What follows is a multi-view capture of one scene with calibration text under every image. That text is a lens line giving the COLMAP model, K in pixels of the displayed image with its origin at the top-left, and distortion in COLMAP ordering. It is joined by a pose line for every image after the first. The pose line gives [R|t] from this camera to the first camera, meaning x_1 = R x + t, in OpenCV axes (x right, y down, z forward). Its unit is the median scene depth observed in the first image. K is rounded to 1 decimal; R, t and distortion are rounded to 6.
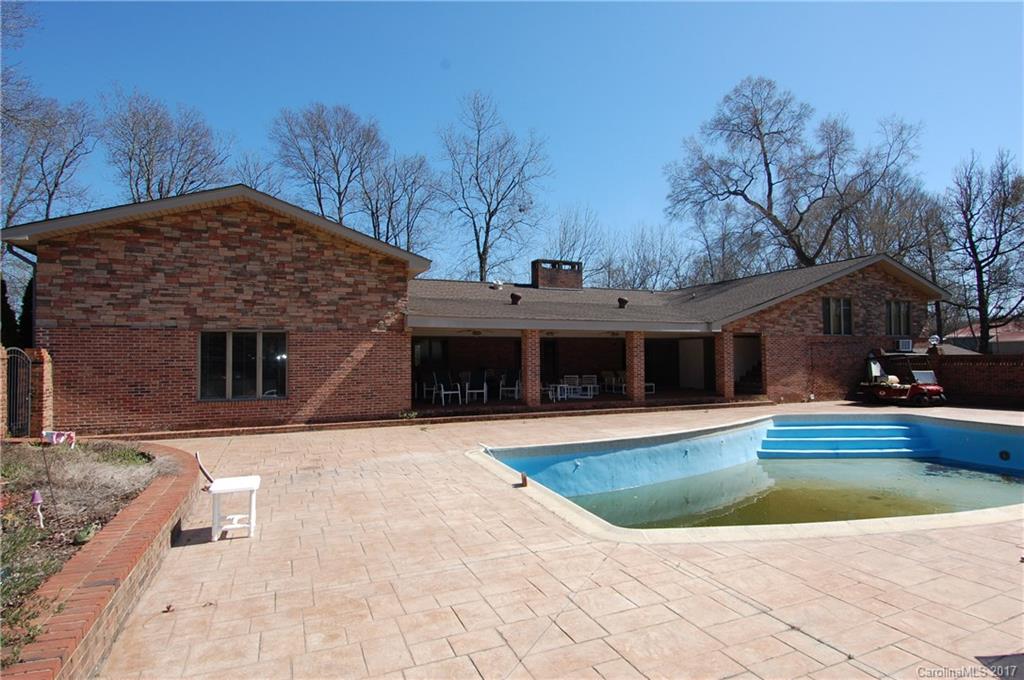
lens RADIAL K [[553.4, 0, 516.8], [0, 553.4, 343.4], [0, 0, 1]] dist [0.026256, -0.033865]
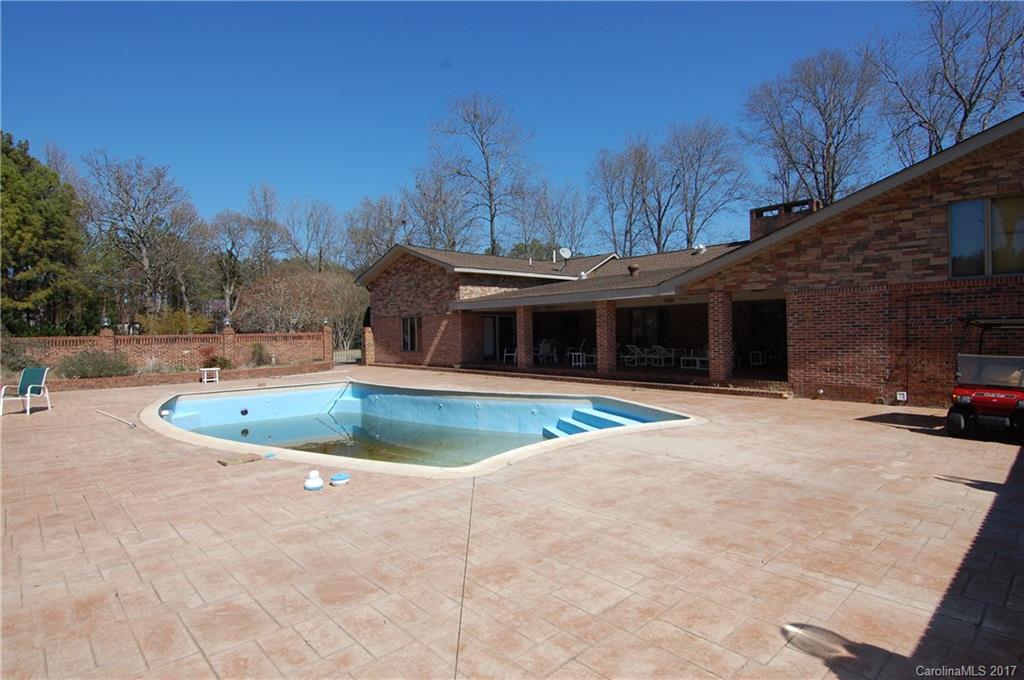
lens RADIAL K [[553.4, 0, 512.6], [0, 553.4, 338.9], [0, 0, 1]] dist [0.026256, -0.033865]
pose [[0.302546, 0.015588, -0.953007, 1.041665], [0.041456, 0.998705, 0.029497, 0.009412], [0.952233, -0.048432, 0.301508, 0.529911]]
